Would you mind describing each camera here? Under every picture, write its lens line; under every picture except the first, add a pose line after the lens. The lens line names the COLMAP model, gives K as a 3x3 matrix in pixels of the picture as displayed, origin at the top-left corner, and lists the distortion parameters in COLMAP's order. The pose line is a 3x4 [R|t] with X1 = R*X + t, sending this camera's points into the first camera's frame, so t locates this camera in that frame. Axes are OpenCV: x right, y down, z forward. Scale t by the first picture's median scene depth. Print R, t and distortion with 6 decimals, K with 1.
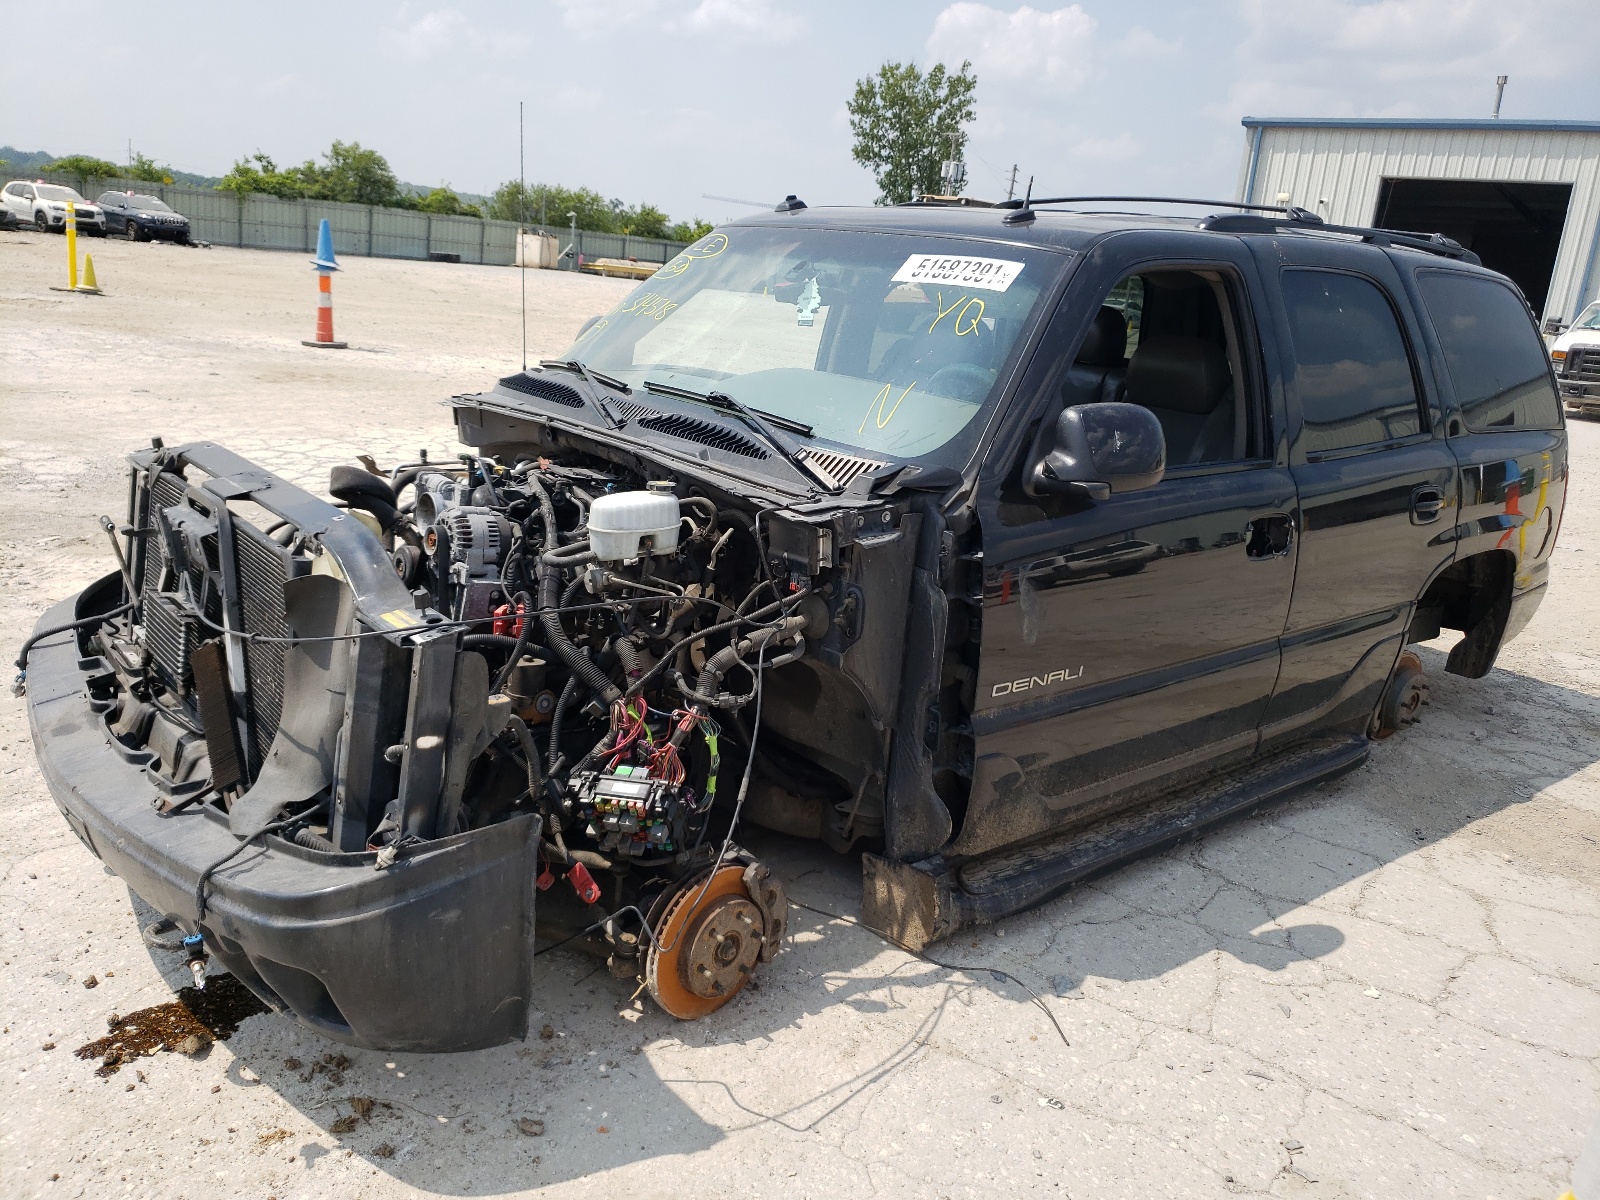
lens RADIAL K [[1250.7, 0, 821.2], [0, 1250.7, 601.8], [0, 0, 1]] dist [-0.002377, -0.001374]
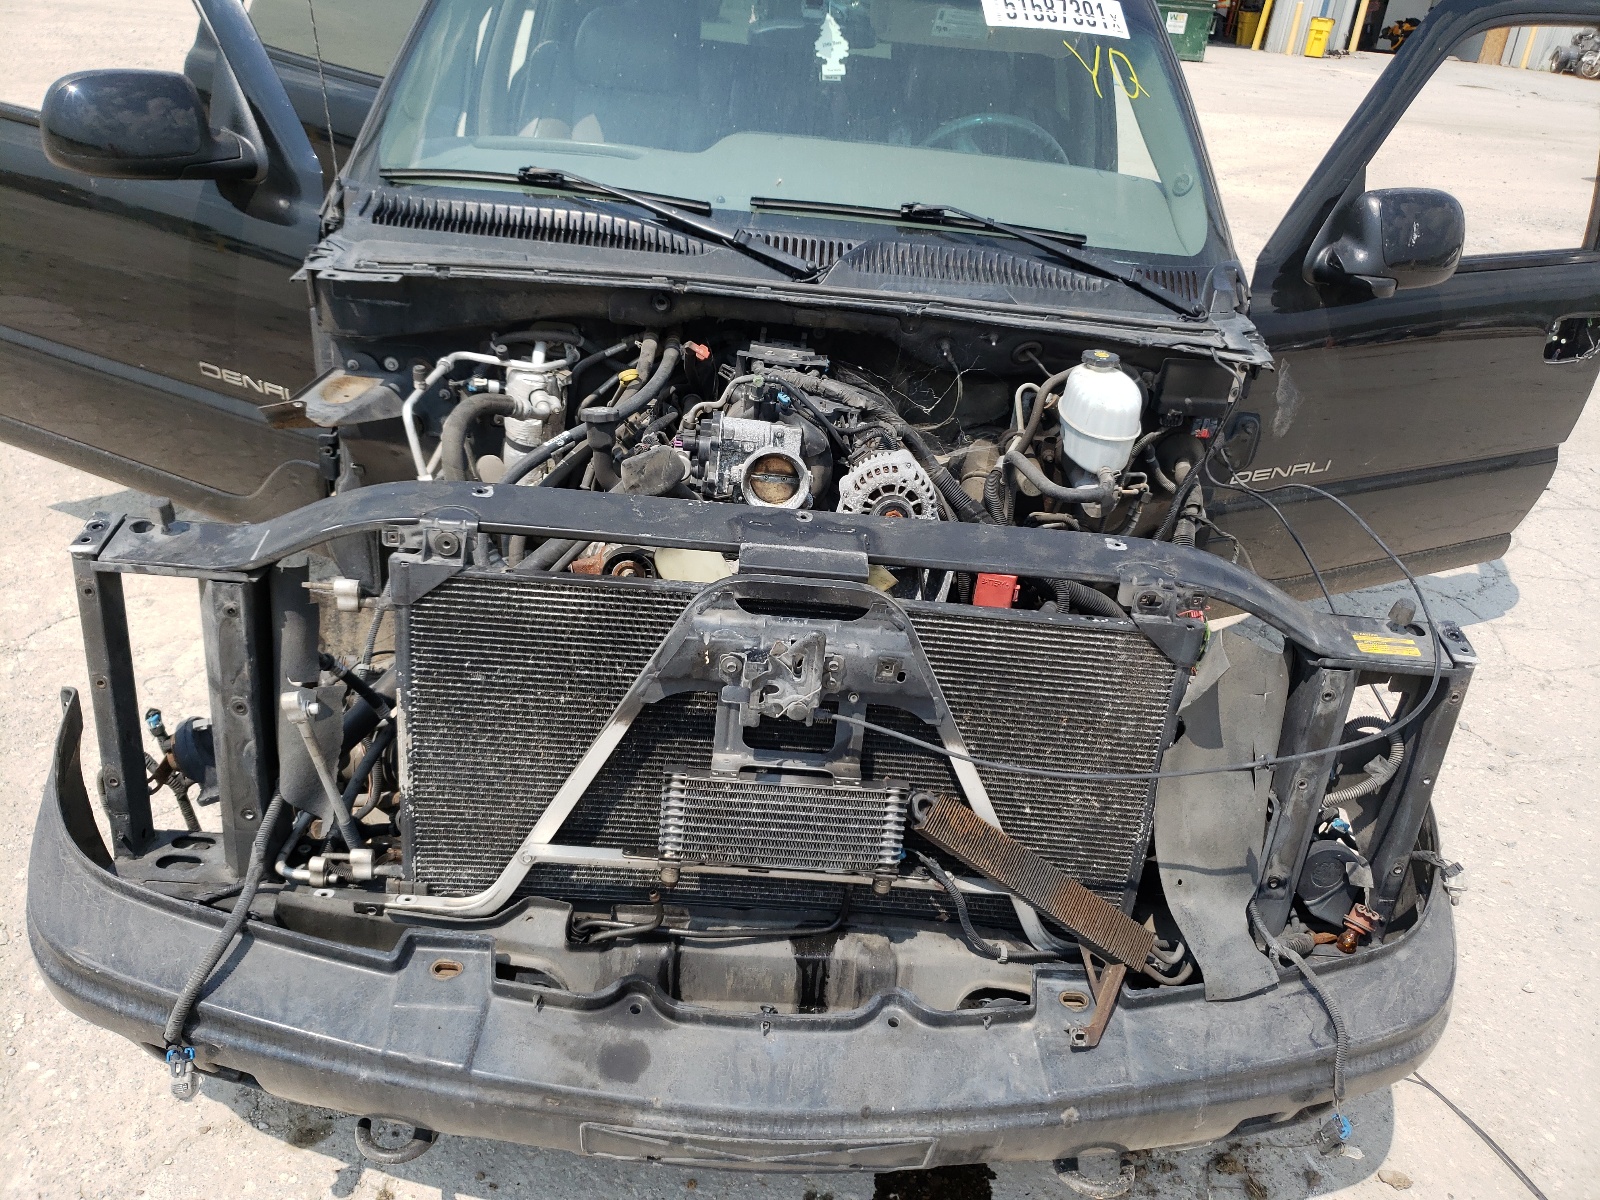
lens RADIAL K [[1250.7, 0, 821.2], [0, 1250.7, 601.8], [0, 0, 1]] dist [-0.002377, -0.001374]
pose [[0.643888, -0.379181, 0.664552, -0.844459], [0.151706, 0.914586, 0.374856, -0.284224], [-0.749929, -0.140549, 0.646415, 0.601276]]
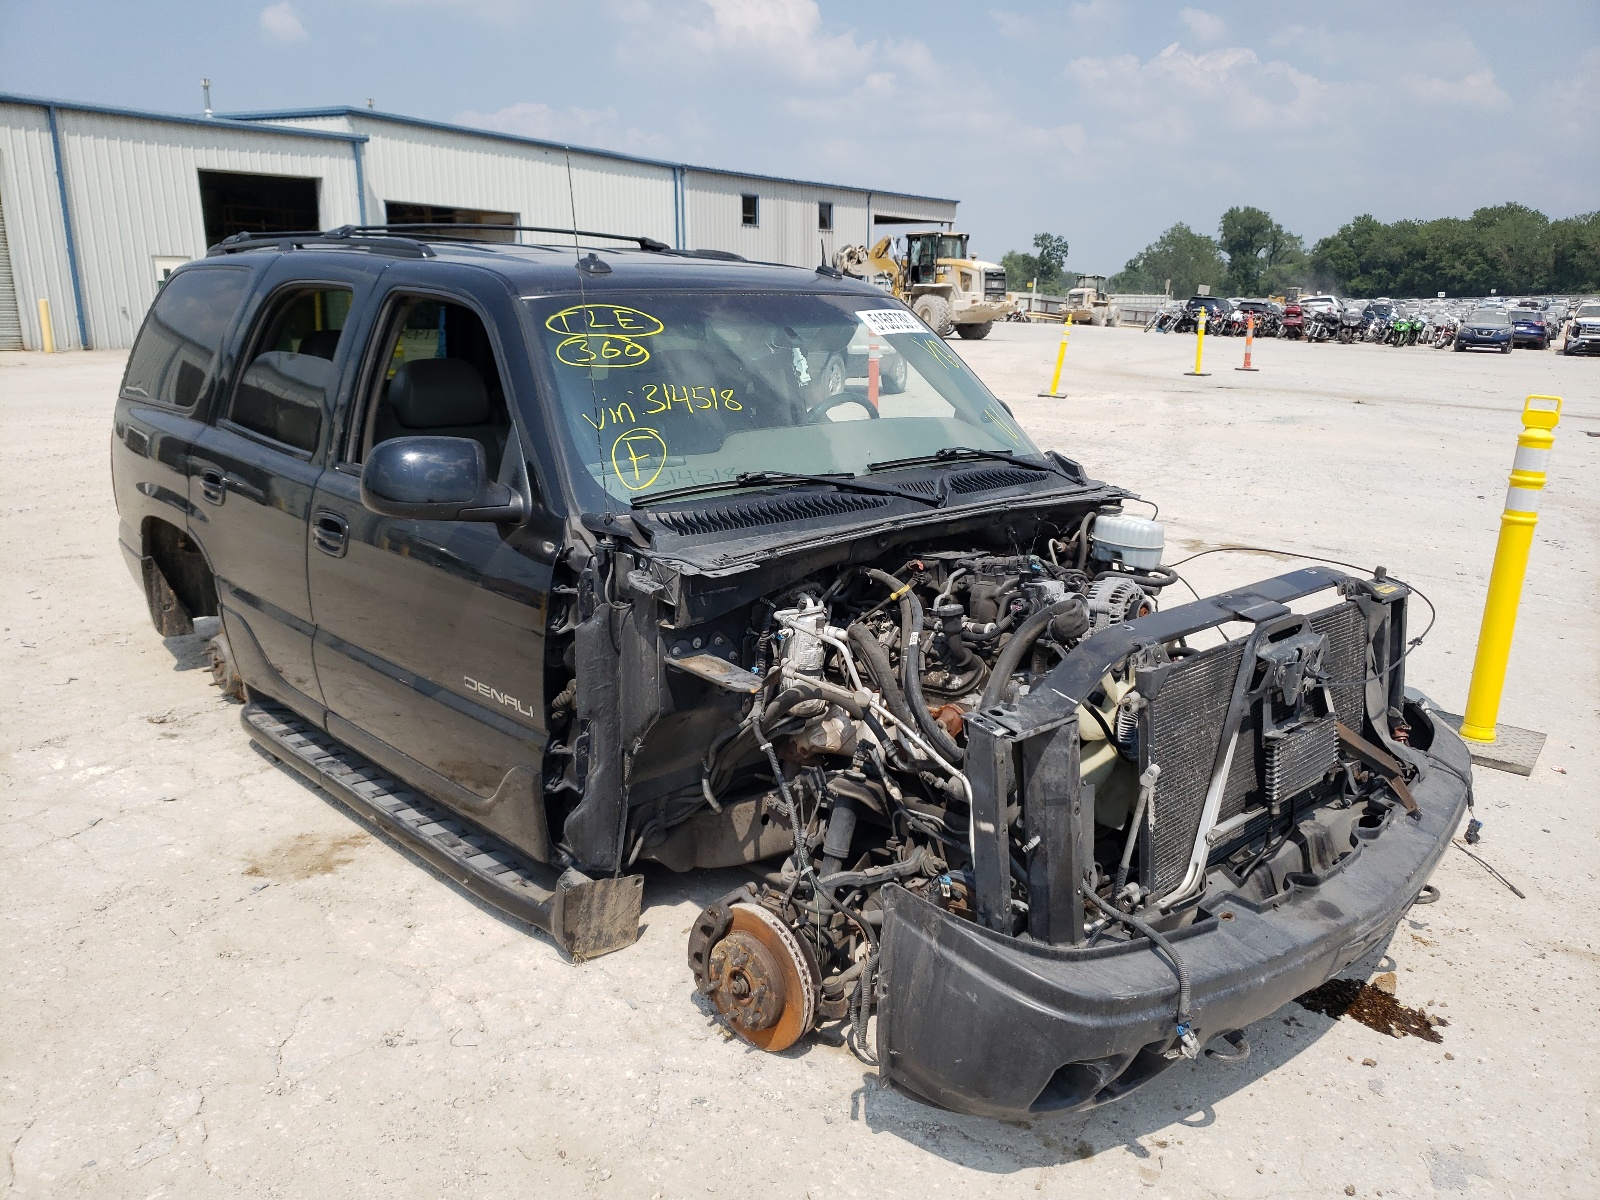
lens RADIAL K [[1222.5, 0, 800.0], [0, 1222.5, 686.5], [0, 0, 1]] dist [-0.001046, -0.001230]
pose [[-0.038836, -0.376694, 0.925523, -1.387000], [0.245966, 0.894120, 0.374234, -0.496751], [-0.968500, 0.242181, 0.057930, 1.300128]]
